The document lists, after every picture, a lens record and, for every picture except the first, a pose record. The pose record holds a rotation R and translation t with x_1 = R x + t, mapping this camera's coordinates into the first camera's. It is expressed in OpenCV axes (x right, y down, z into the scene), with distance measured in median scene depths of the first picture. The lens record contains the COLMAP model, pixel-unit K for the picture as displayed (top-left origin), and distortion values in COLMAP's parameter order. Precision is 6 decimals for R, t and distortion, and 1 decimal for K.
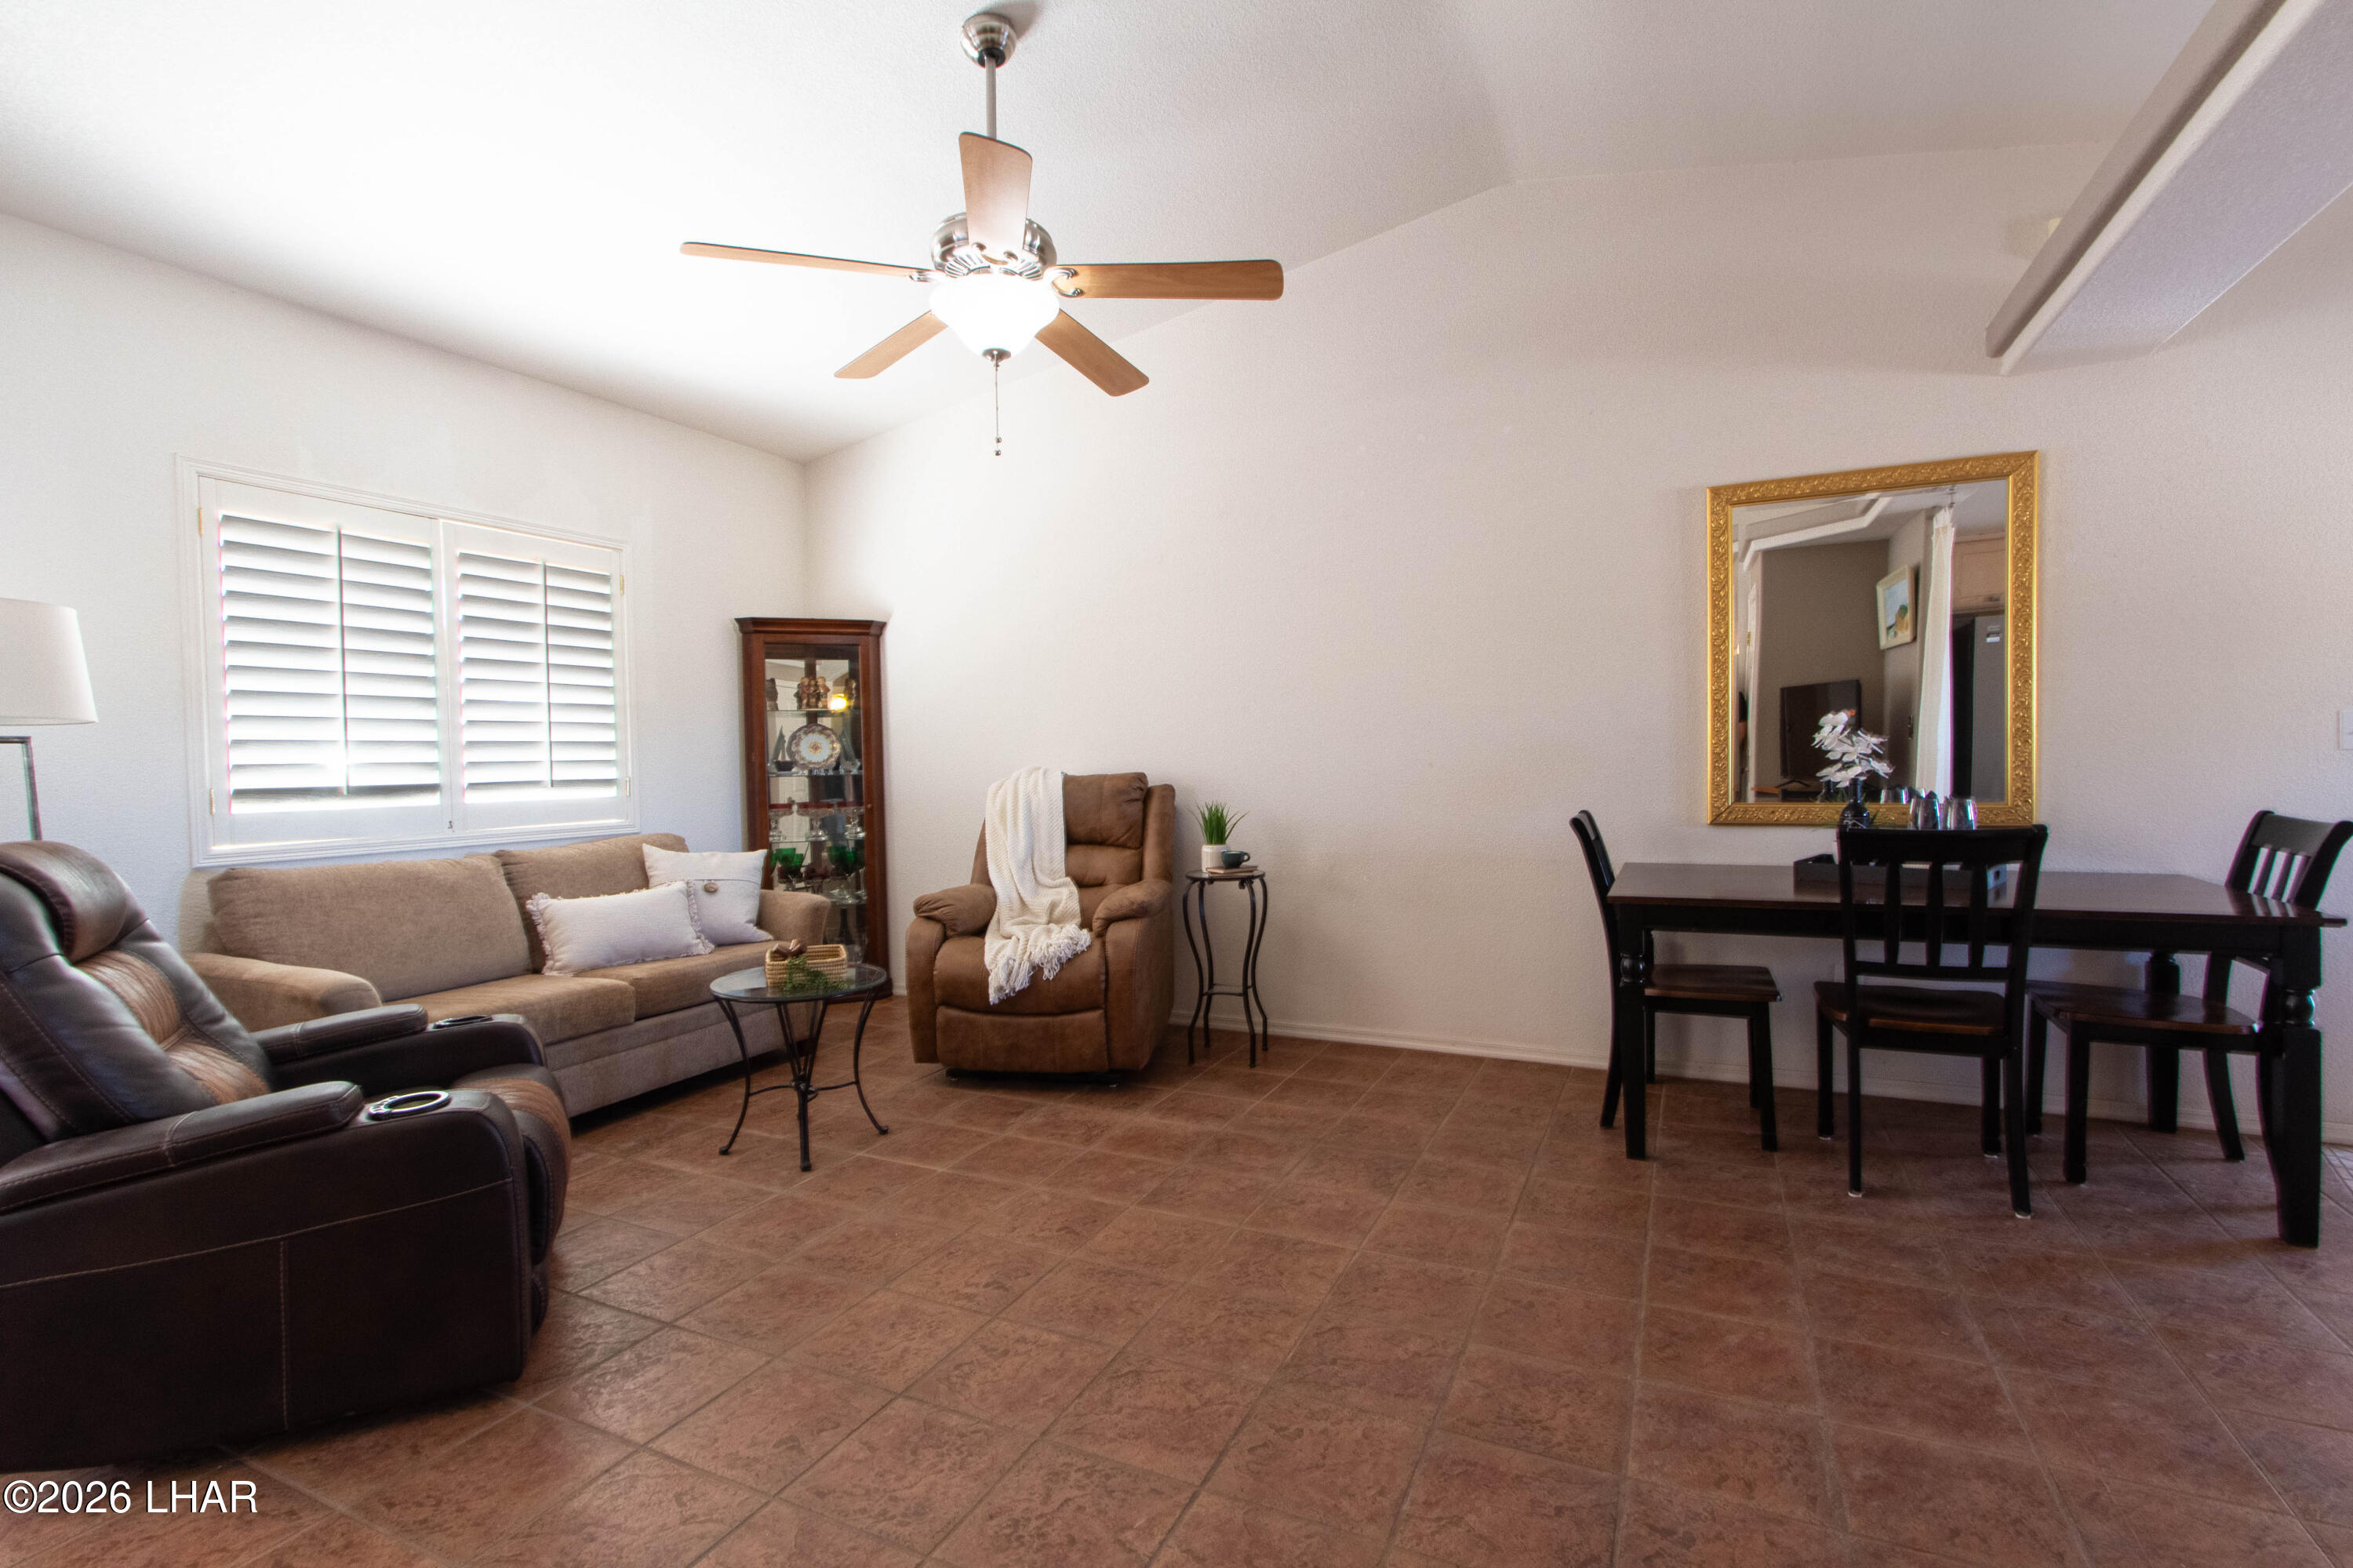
lens RADIAL K [[1091.3, 0, 1176.5], [0, 1091.3, 784.0], [0, 0, 1]] dist [-0.001759, -0.000154]
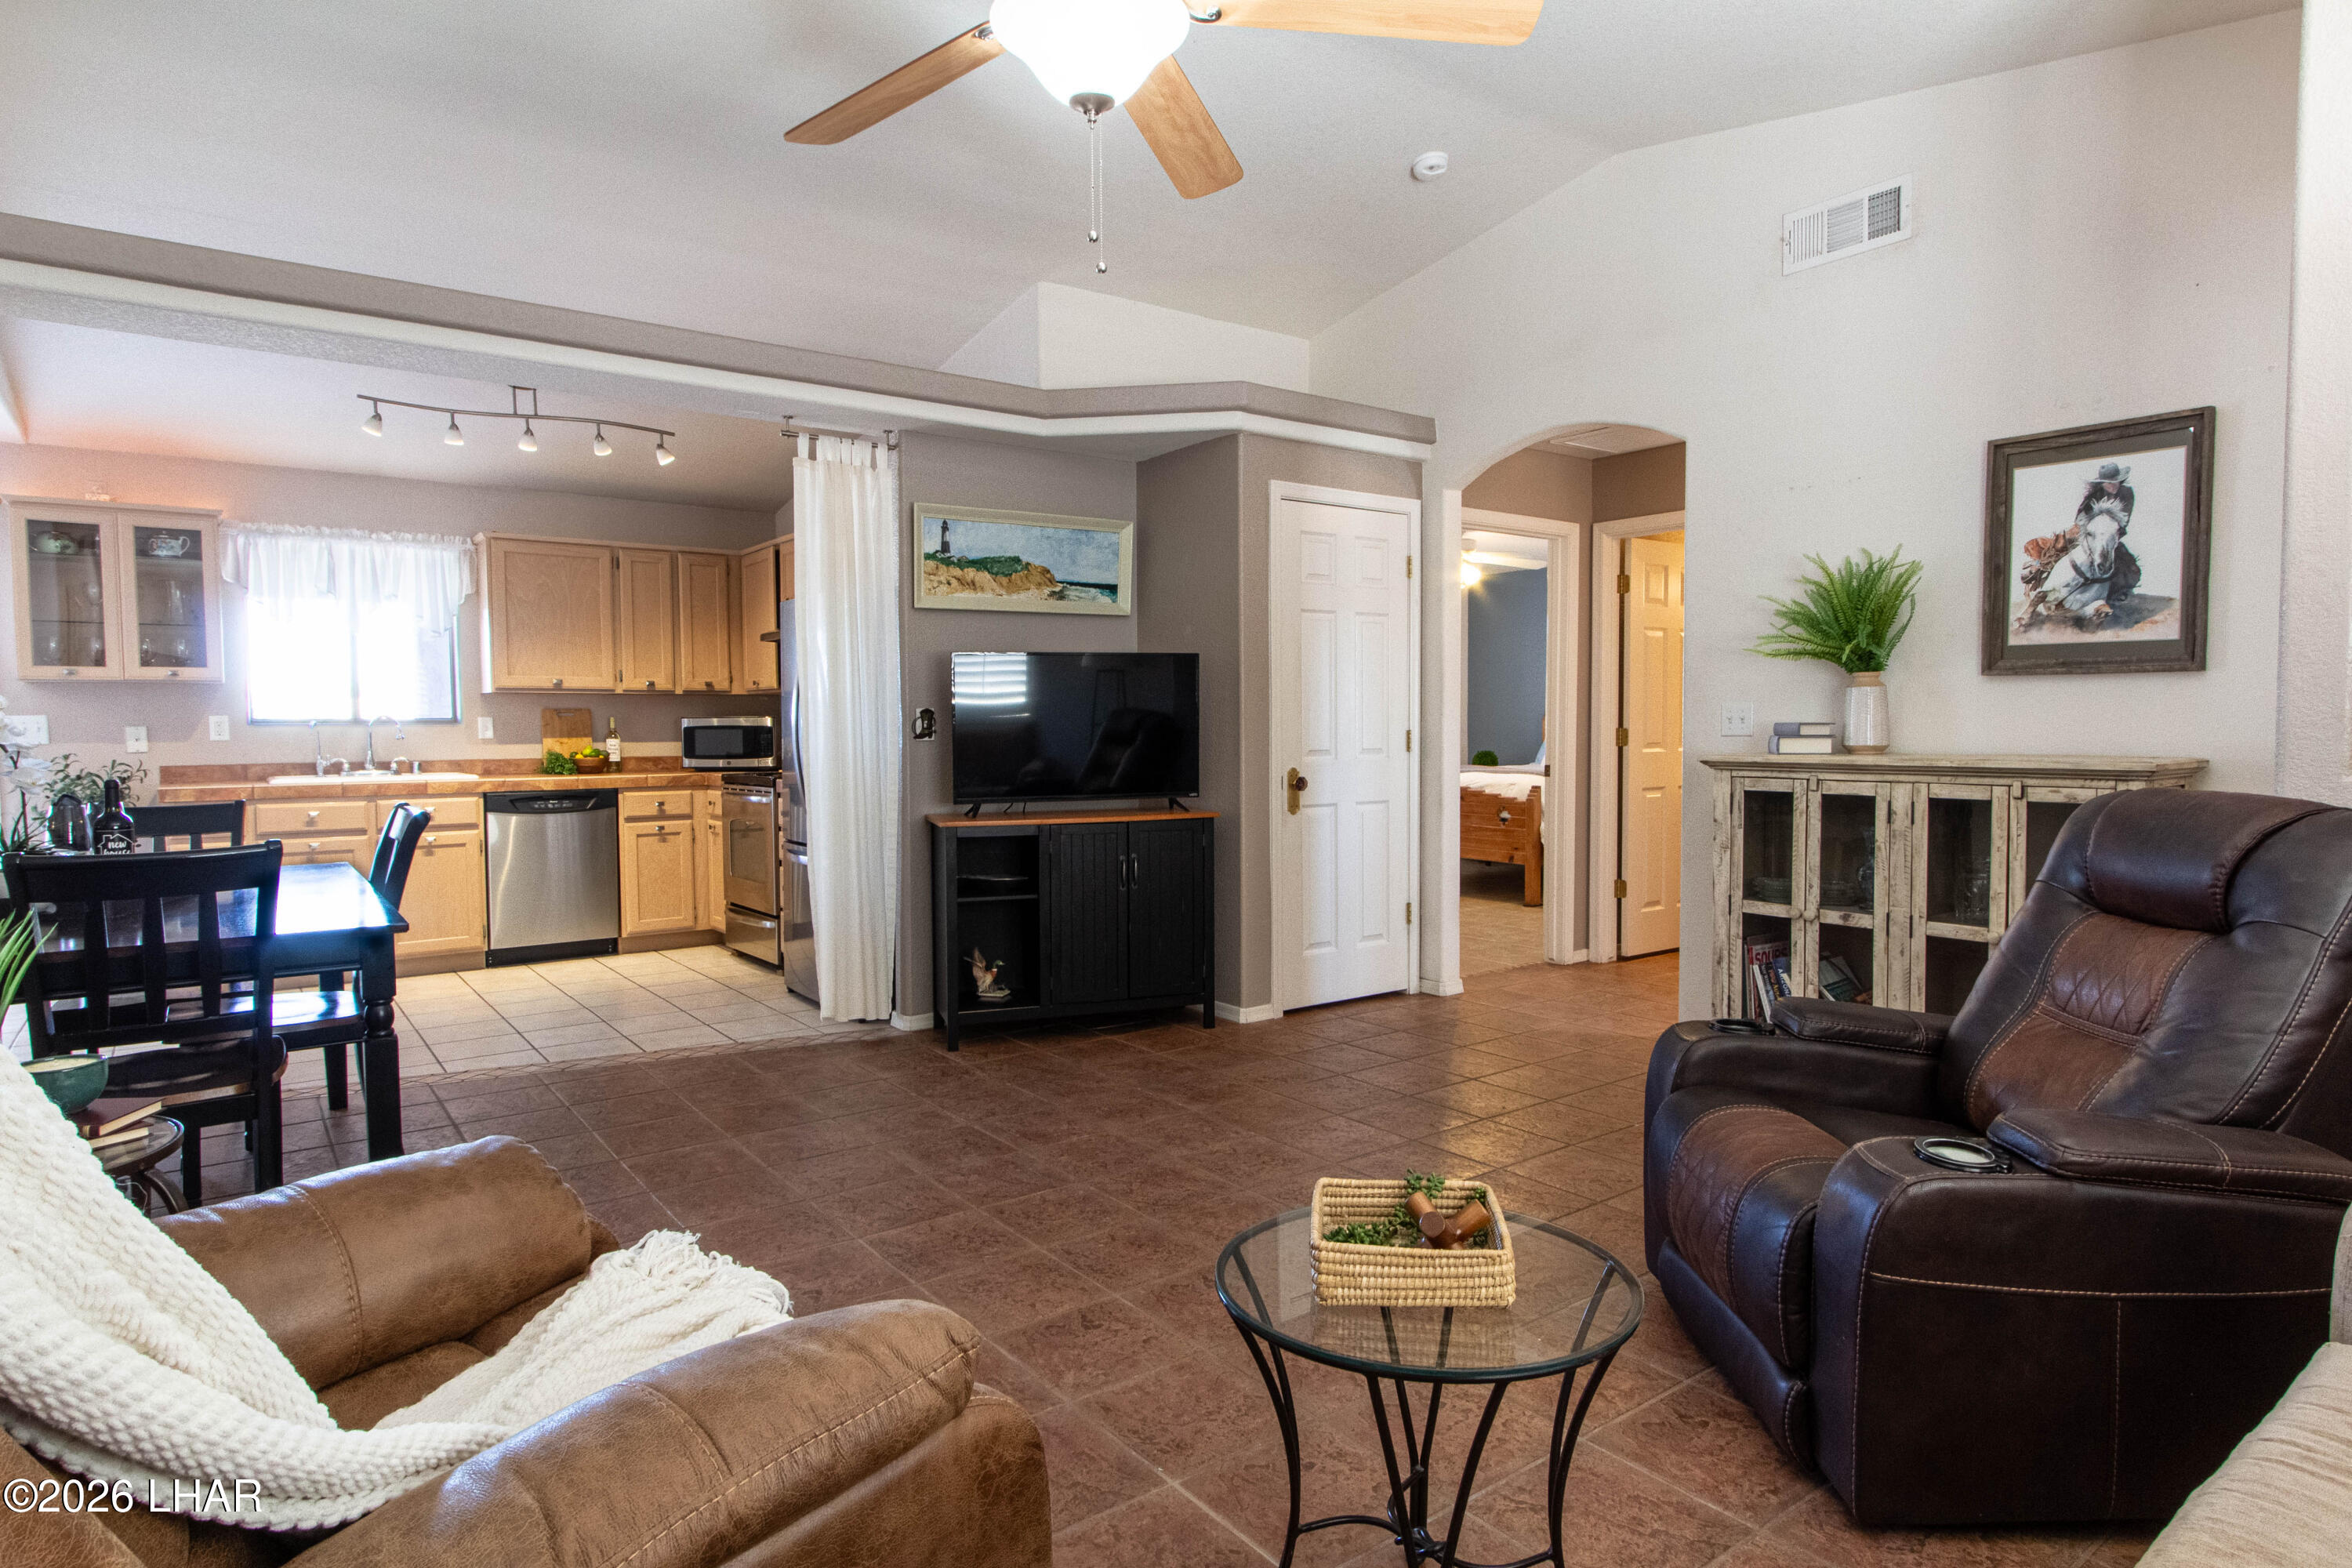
lens RADIAL K [[1302.1, 0, 1176.0], [0, 1302.1, 784.0], [0, 0, 1]] dist [0.000311, 0.000025]
pose [[-0.884770, 0.001503, 0.466026, -0.691569], [0.034944, 0.997394, 0.063126, -0.046792], [-0.464717, 0.072136, -0.882516, 2.058802]]
